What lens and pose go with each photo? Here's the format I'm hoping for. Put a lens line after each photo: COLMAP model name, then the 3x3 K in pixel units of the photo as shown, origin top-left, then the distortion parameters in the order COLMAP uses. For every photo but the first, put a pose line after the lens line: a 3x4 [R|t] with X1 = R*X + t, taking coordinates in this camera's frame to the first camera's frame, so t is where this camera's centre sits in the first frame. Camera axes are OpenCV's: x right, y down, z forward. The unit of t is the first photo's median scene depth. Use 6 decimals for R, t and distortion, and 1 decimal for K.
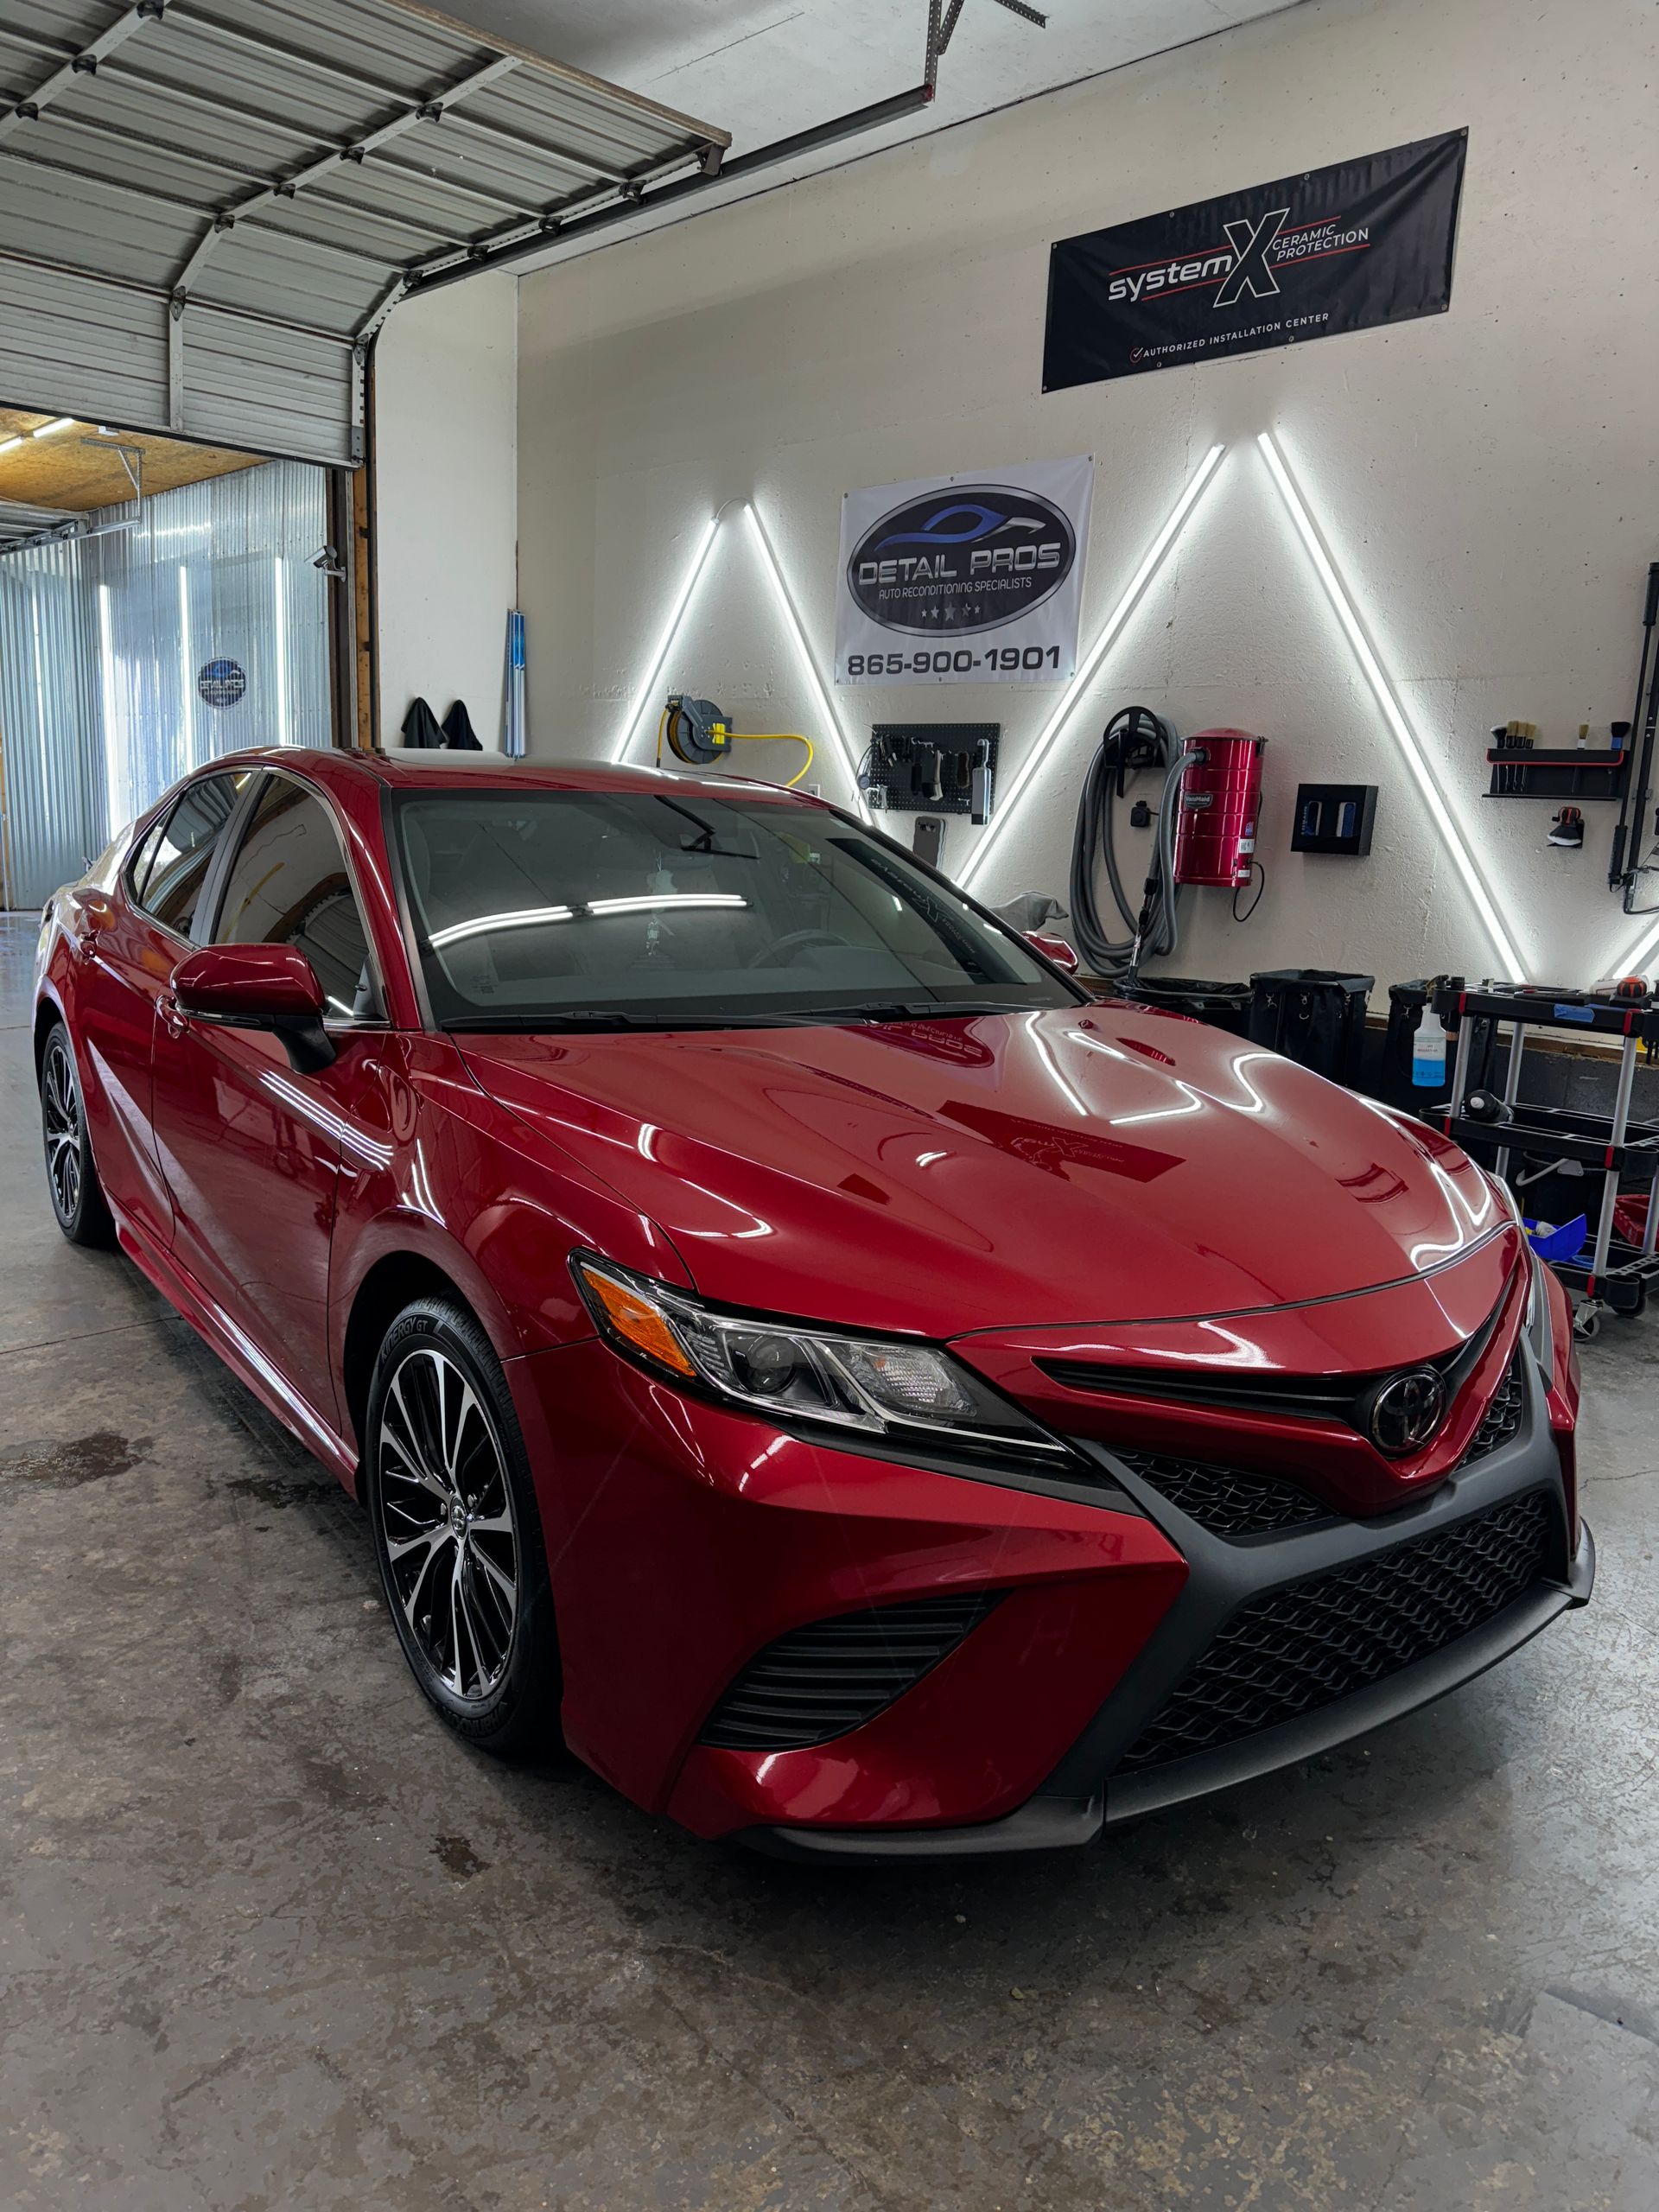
lens RADIAL K [[1598.0, 0, 829.5], [0, 1598.0, 1106.0], [0, 0, 1]] dist [0.064779, -0.110052]
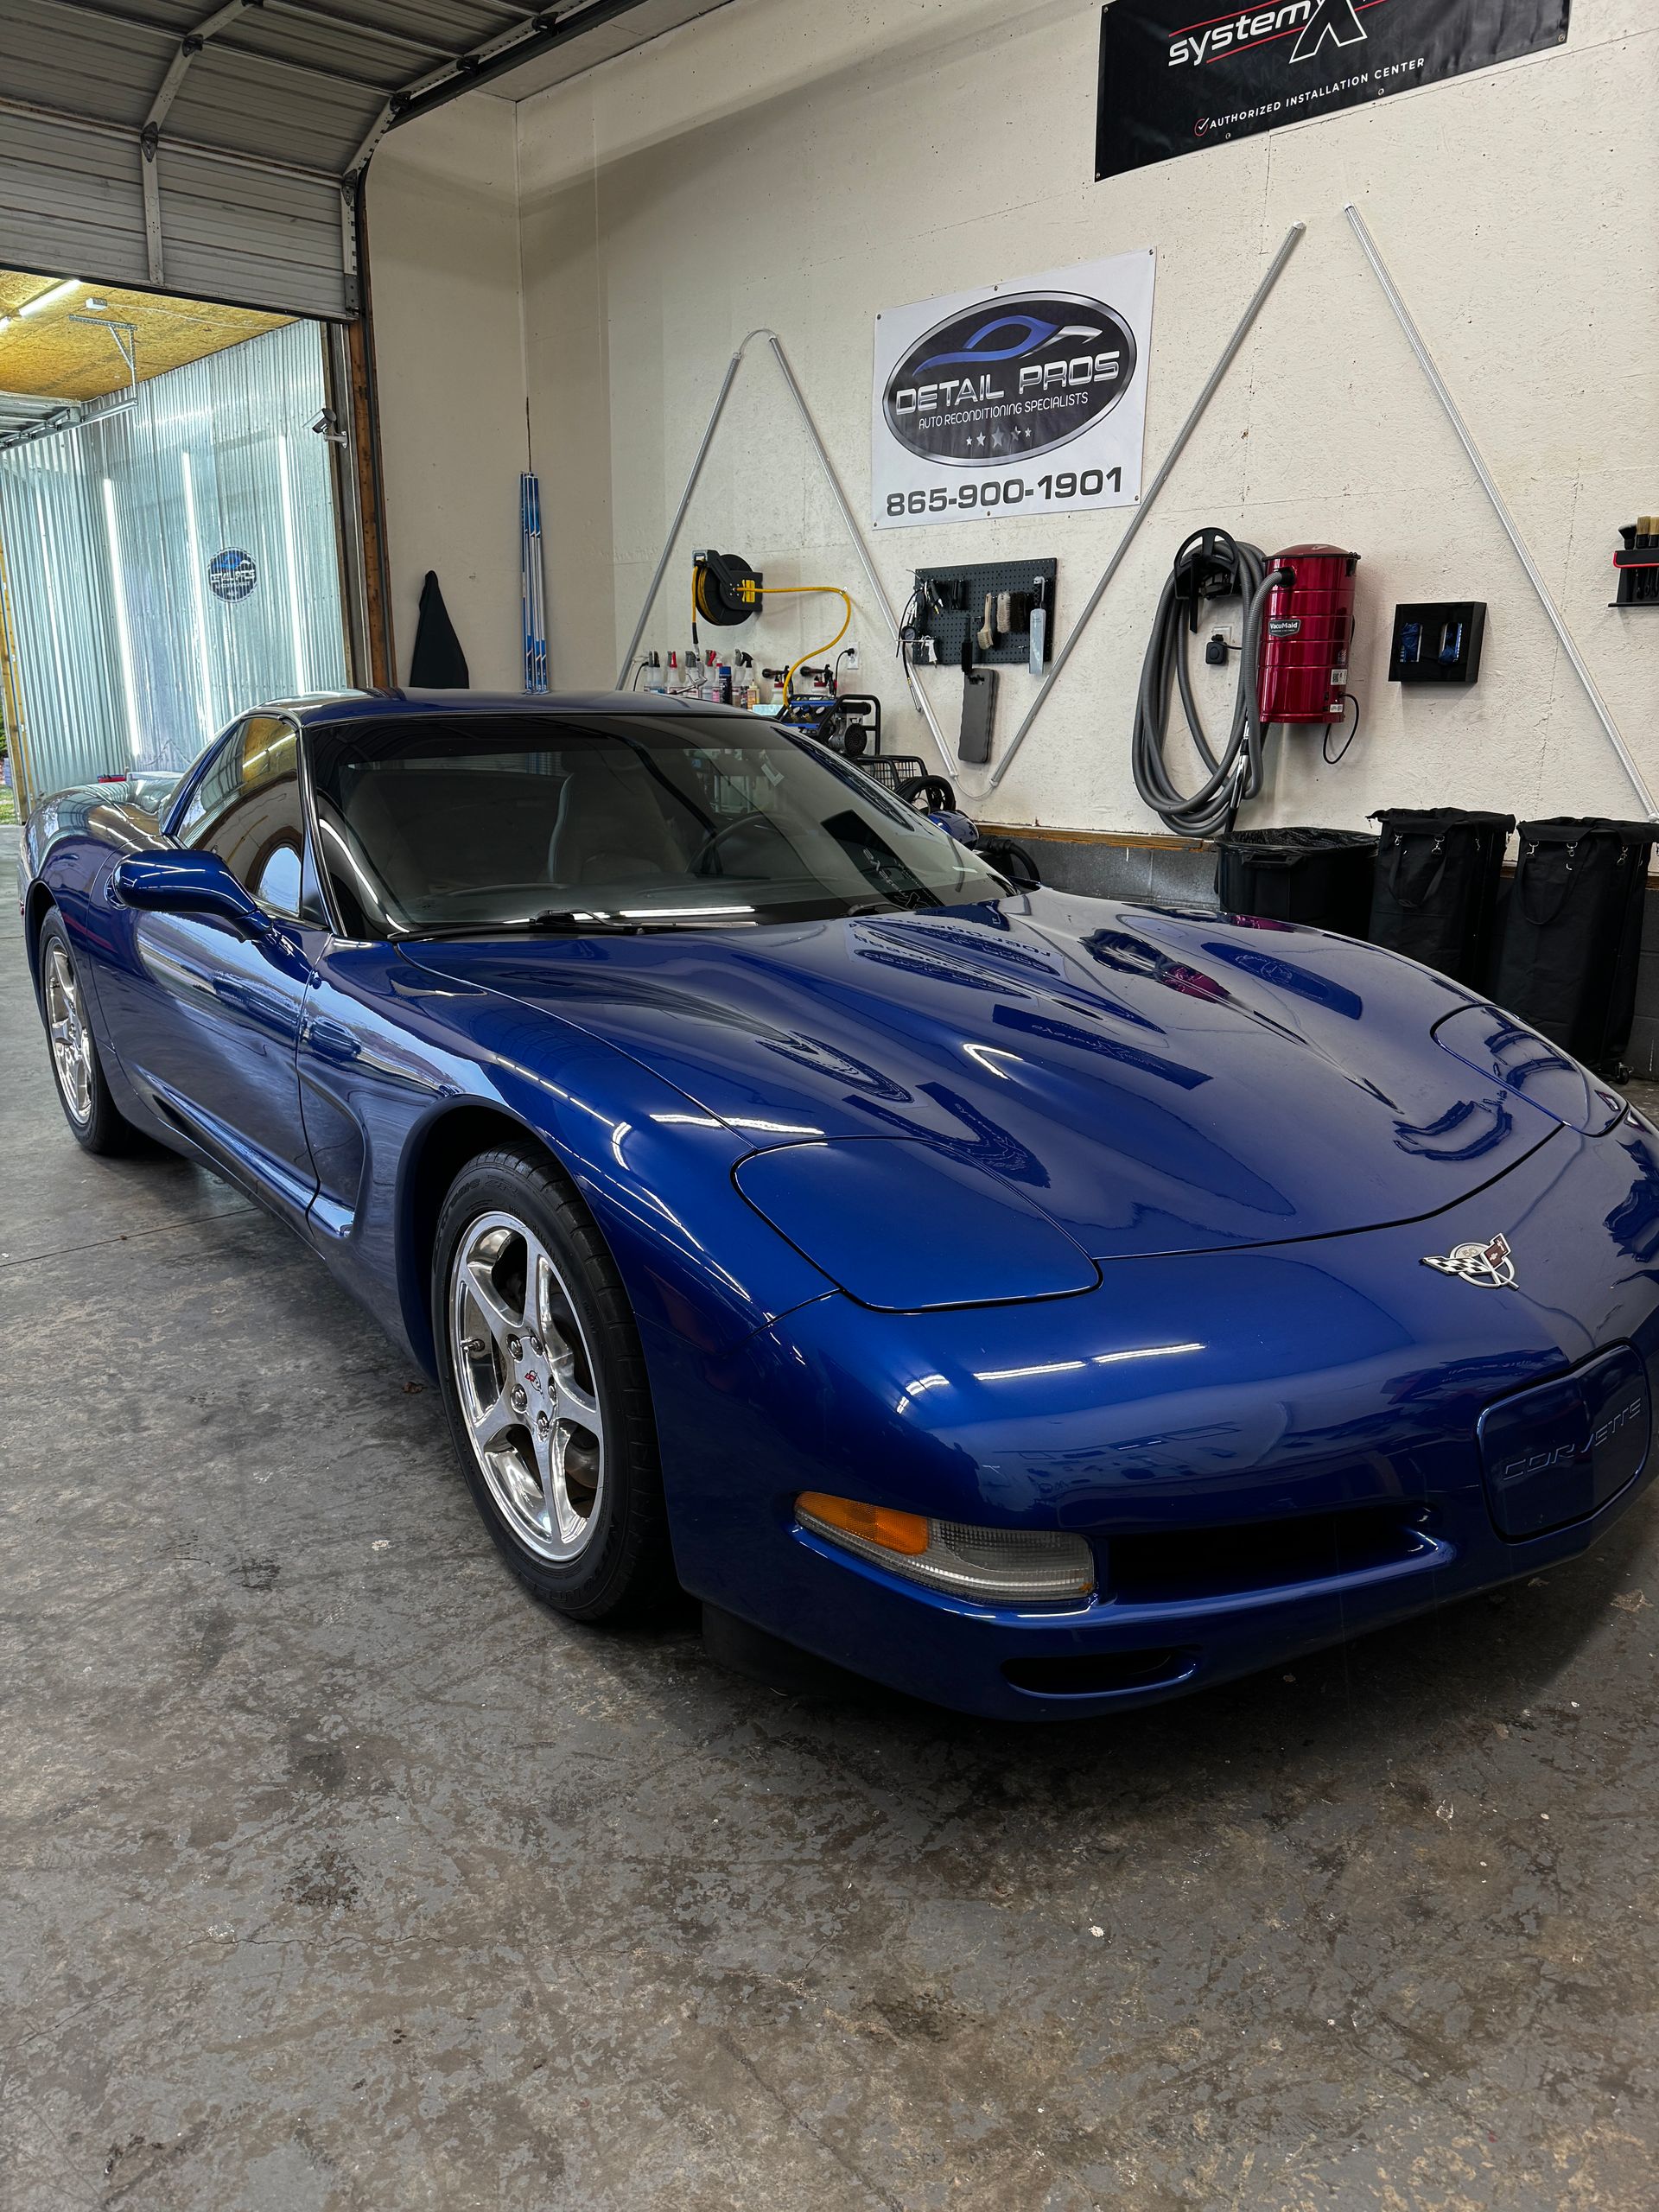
lens RADIAL K [[1581.5, 0, 806.4], [0, 1581.5, 1111.5], [0, 0, 1]] dist [-0.008260, -0.005740]
pose [[0.998574, -0.030622, -0.043721, -0.015481], [0.033233, 0.997628, 0.060285, 0.041480], [0.041771, -0.061652, 0.997223, 0.221702]]
